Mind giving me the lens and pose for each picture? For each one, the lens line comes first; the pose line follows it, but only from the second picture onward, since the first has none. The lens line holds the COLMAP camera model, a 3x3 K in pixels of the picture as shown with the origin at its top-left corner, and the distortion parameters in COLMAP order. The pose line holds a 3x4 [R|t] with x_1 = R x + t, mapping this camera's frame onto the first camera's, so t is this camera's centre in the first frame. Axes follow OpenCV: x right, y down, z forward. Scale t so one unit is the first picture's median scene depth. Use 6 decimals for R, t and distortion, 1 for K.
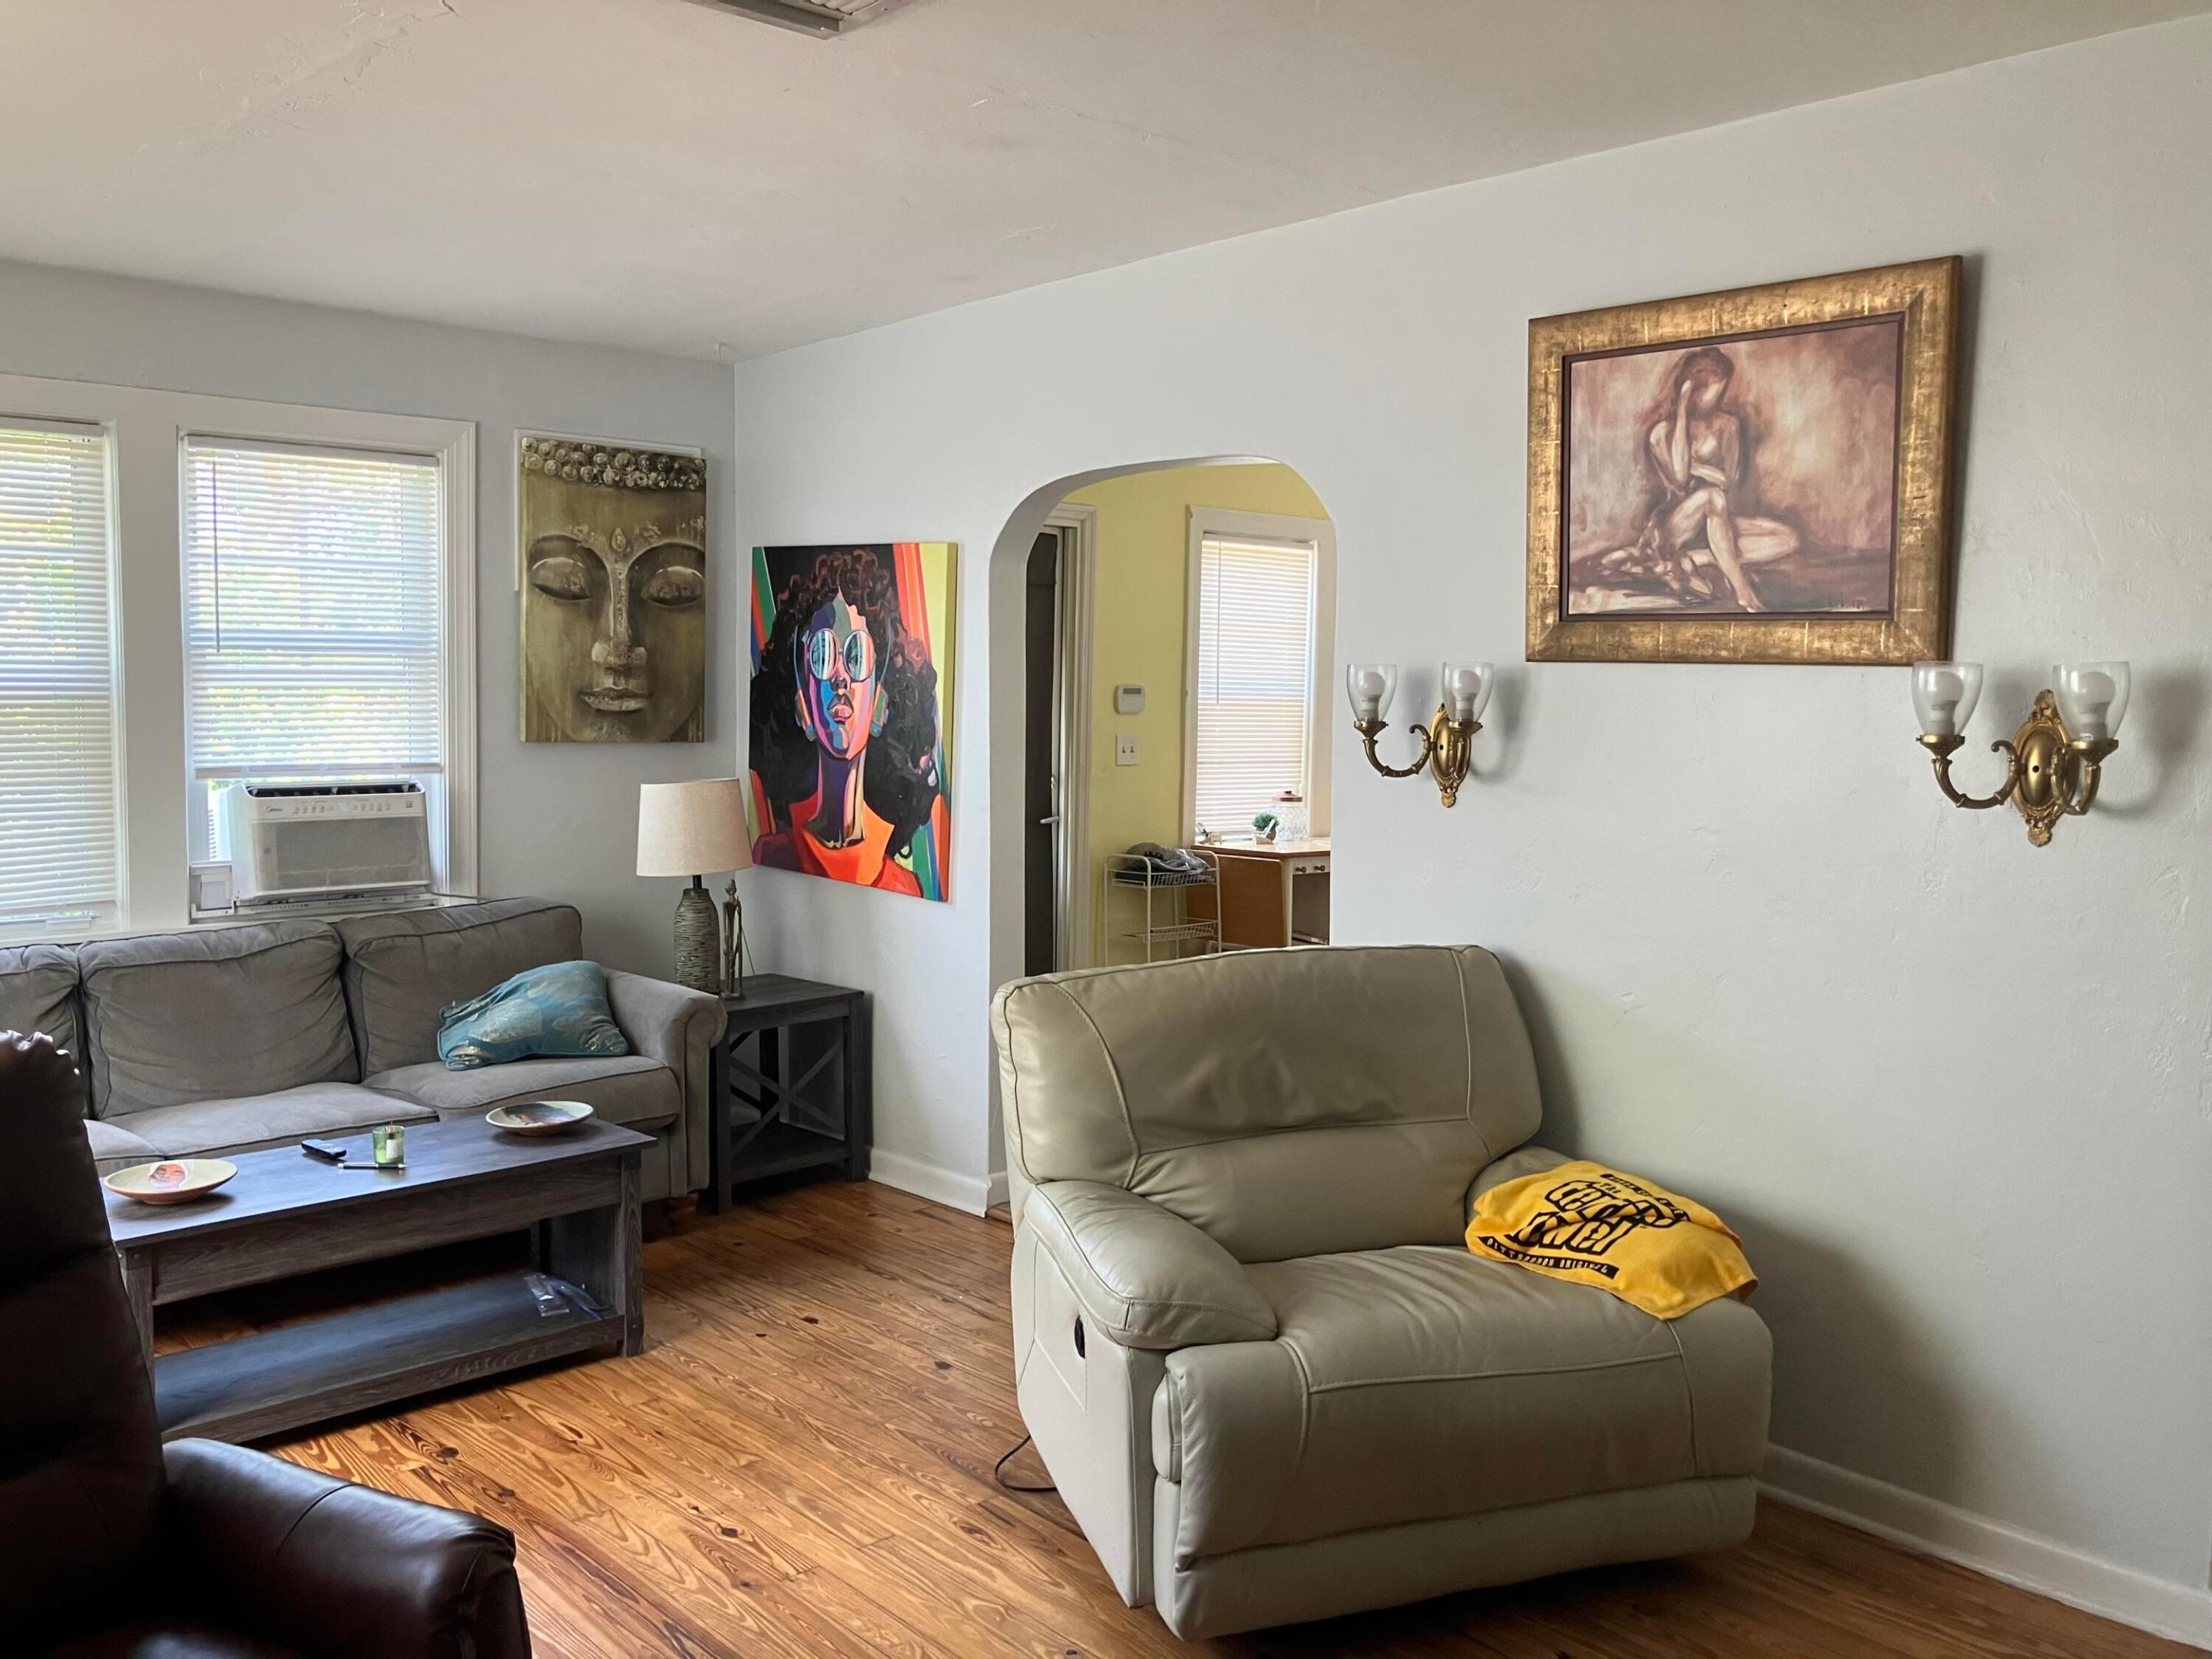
lens RADIAL K [[1853.9, 0, 1064.9], [0, 1853.9, 786.0], [0, 0, 1]] dist [0.037664, -0.035366]
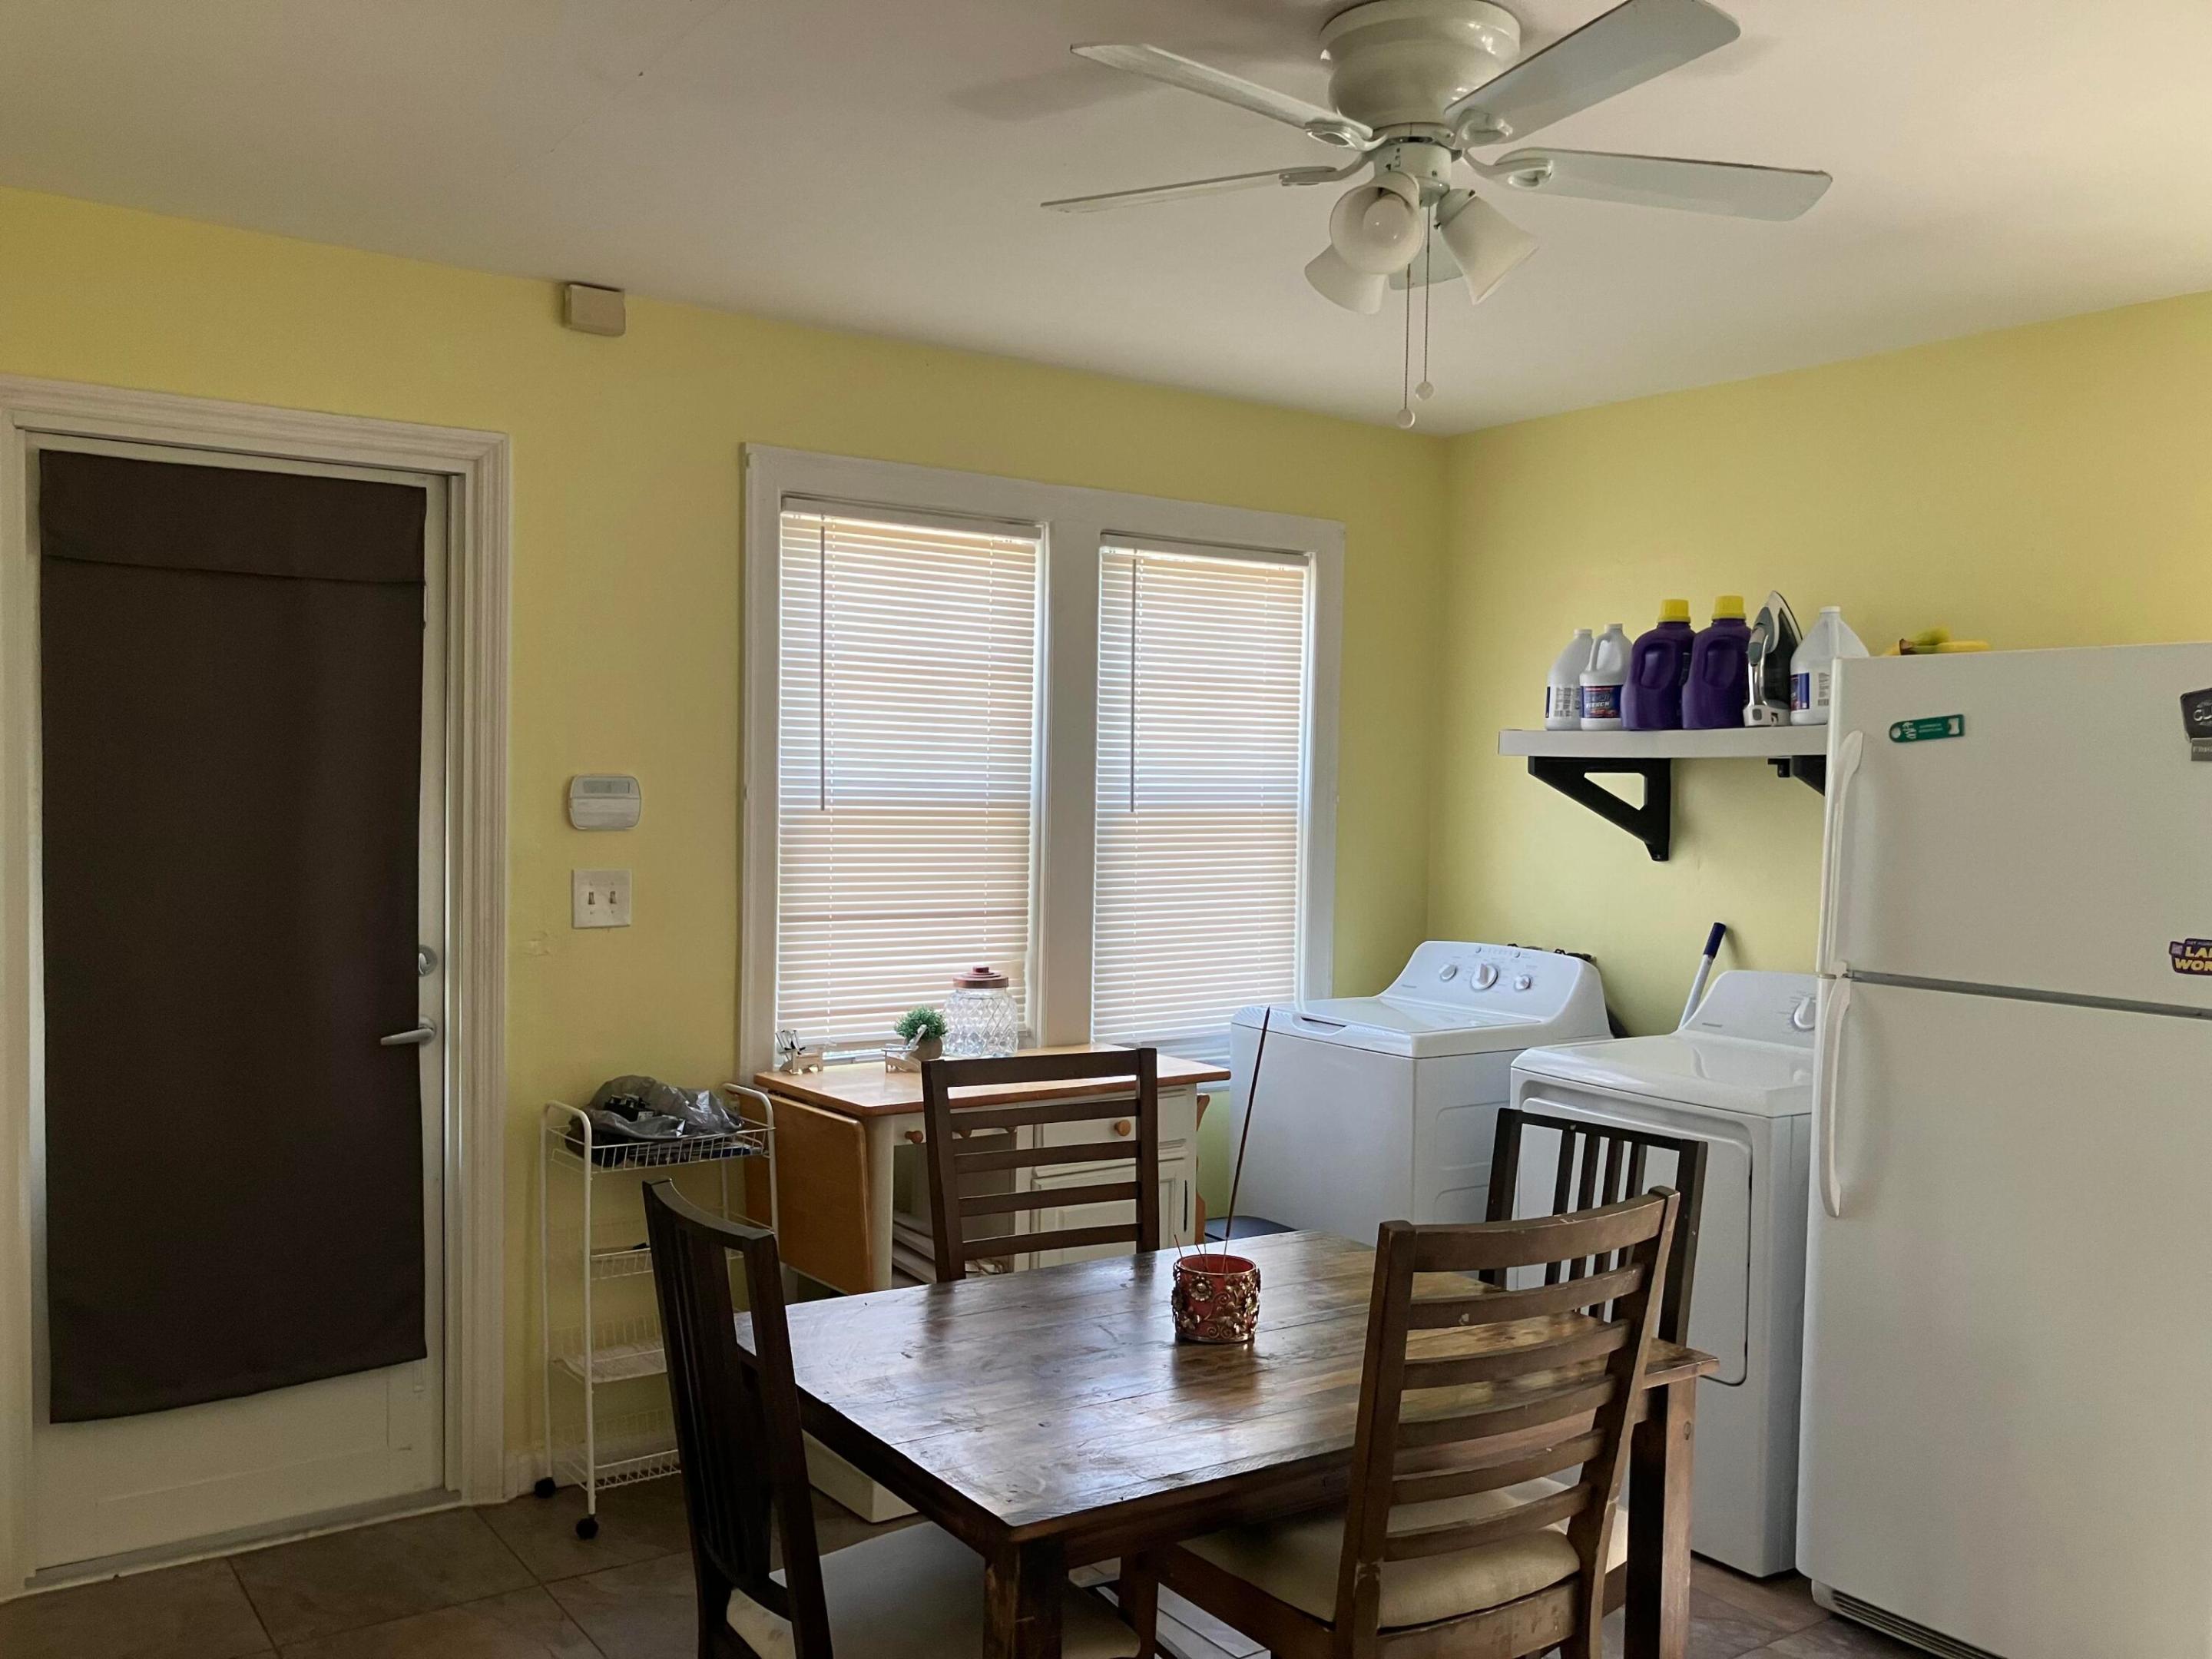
lens RADIAL K [[1853.9, 0, 1057.0], [0, 1853.9, 871.1], [0, 0, 1]] dist [0.037664, -0.035366]
pose [[0.991829, 0.010680, -0.127128, 0.479742], [-0.011294, 0.999928, -0.004112, -0.054879], [0.127075, 0.005514, 0.991878, 1.008180]]
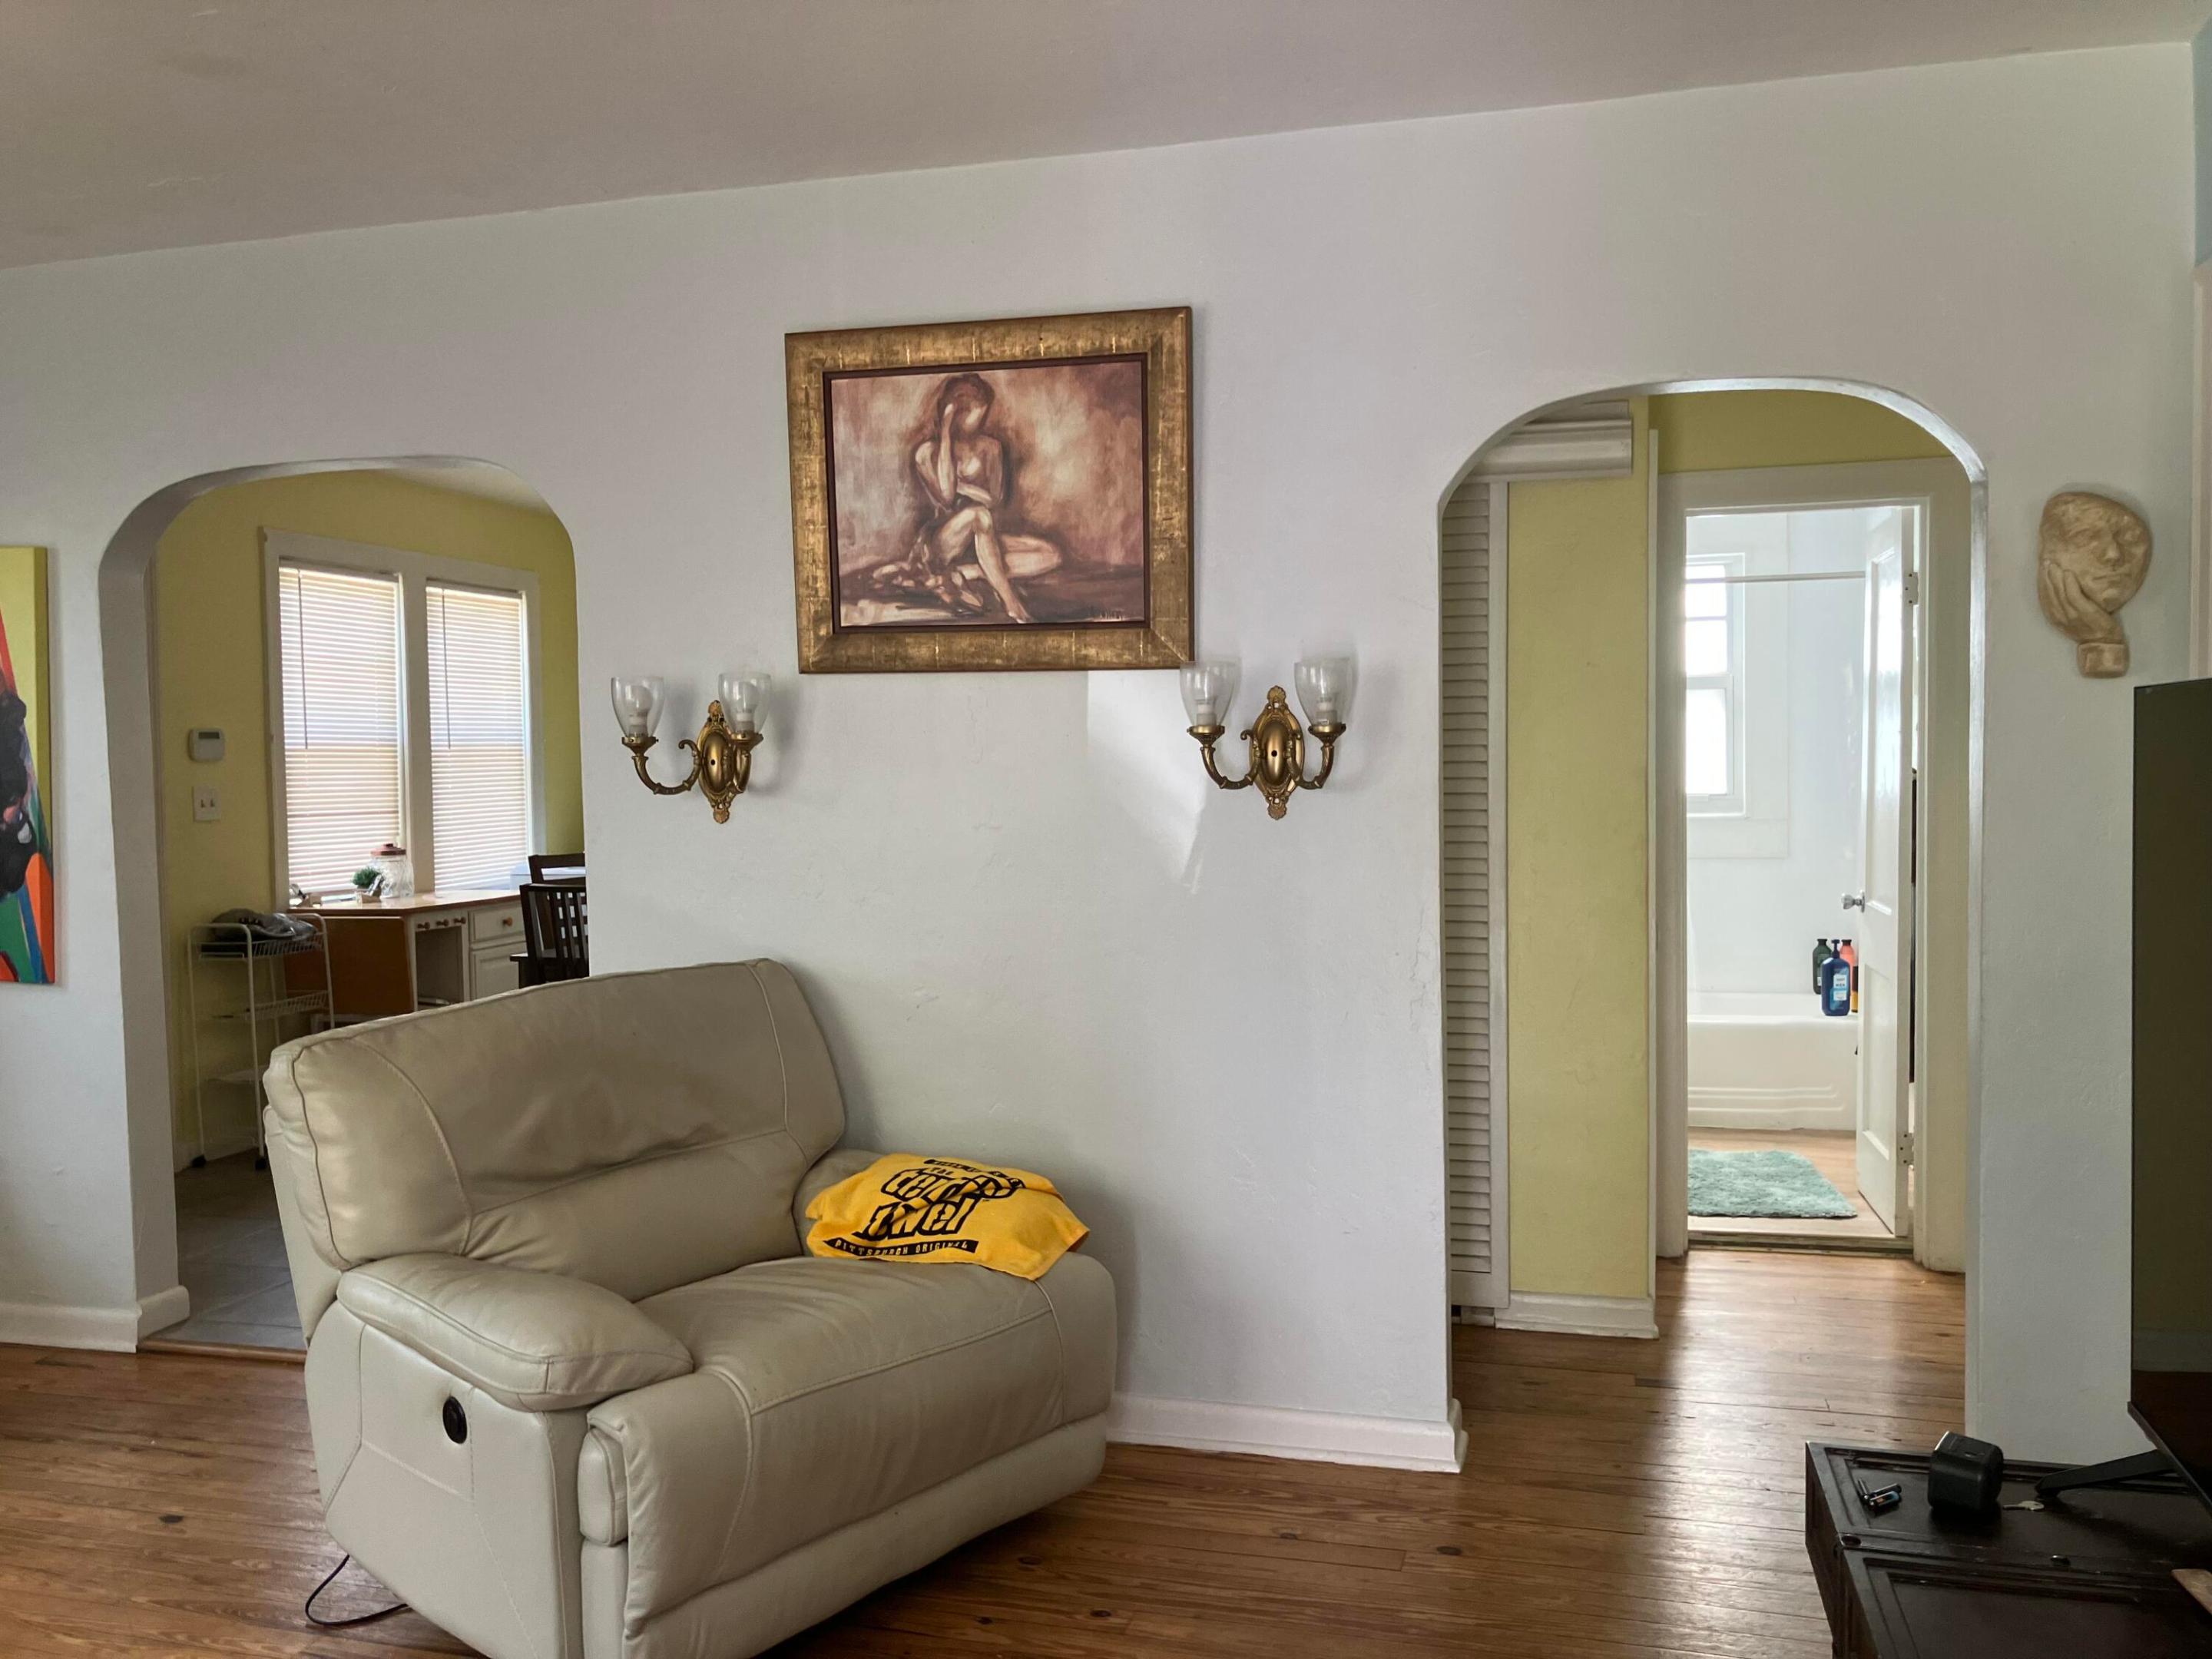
lens RADIAL K [[1853.9, 0, 1113.2], [0, 1853.9, 844.0], [0, 0, 1]] dist [0.037664, -0.035366]
pose [[0.840920, -0.052107, 0.538645, -0.168417], [0.053919, 0.998468, 0.012412, 0.023818], [-0.538467, 0.018605, 0.842441, 0.066096]]
